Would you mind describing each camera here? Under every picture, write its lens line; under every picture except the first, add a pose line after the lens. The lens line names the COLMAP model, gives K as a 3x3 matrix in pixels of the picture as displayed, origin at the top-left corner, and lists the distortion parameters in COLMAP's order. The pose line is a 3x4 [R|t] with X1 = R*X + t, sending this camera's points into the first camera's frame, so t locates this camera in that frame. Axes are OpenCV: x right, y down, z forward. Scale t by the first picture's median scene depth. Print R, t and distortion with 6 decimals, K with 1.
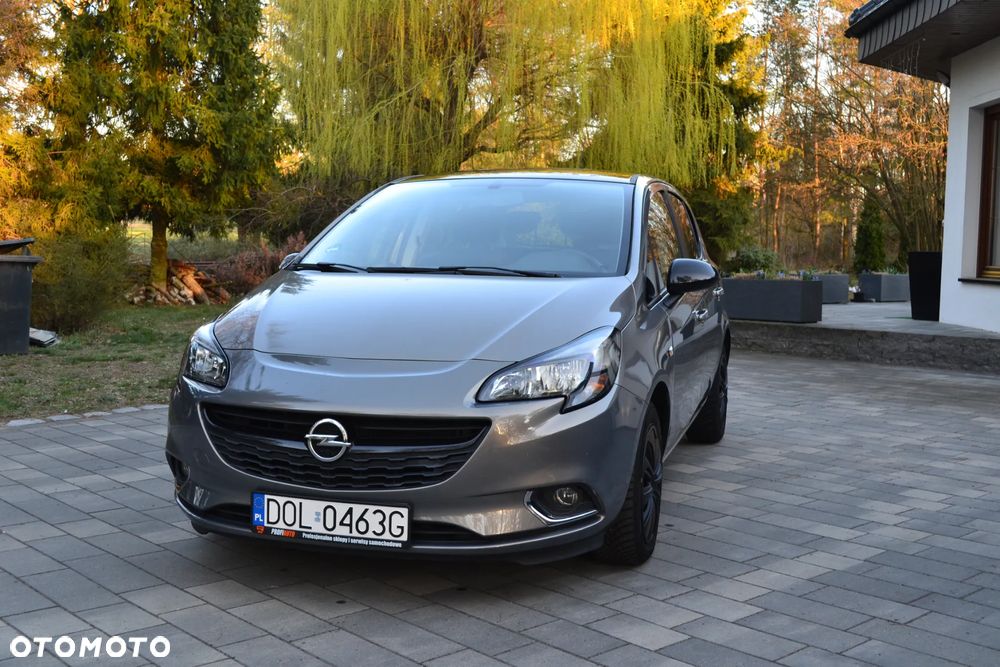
lens RADIAL K [[1156.4, 0, 500.0], [0, 1156.4, 333.5], [0, 0, 1]] dist [-0.040466, -0.011375]
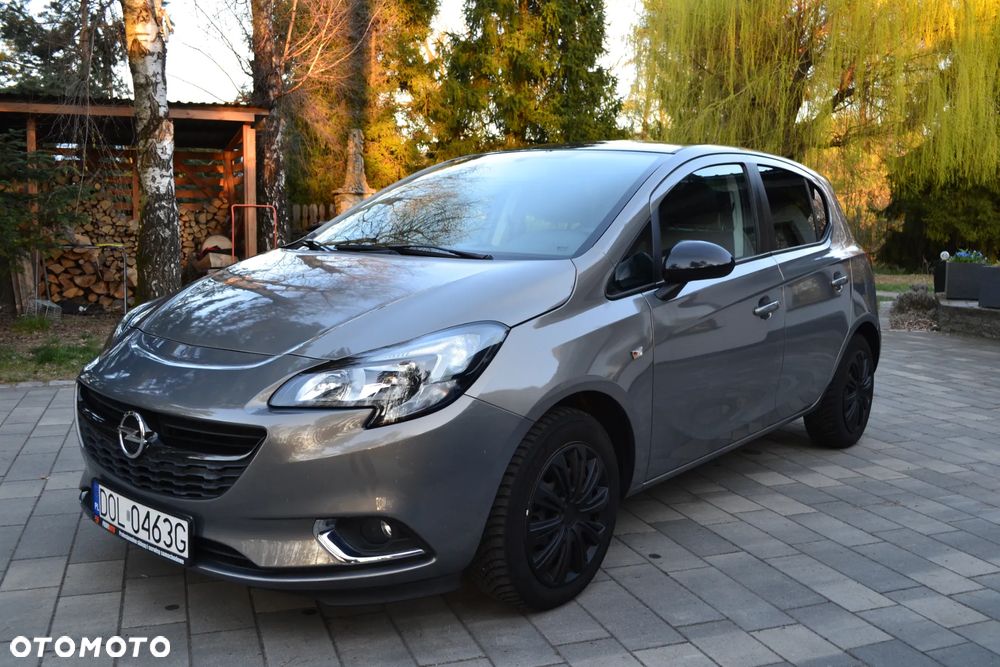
lens RADIAL K [[924.9, 0, 500.0], [0, 924.9, 333.5], [0, 0, 1]] dist [-0.074640, 0.003679]
pose [[0.922225, 0.050748, -0.383309, 0.362800], [-0.037157, 0.998393, 0.042783, -0.026305], [0.384864, -0.025213, 0.922629, 0.422997]]
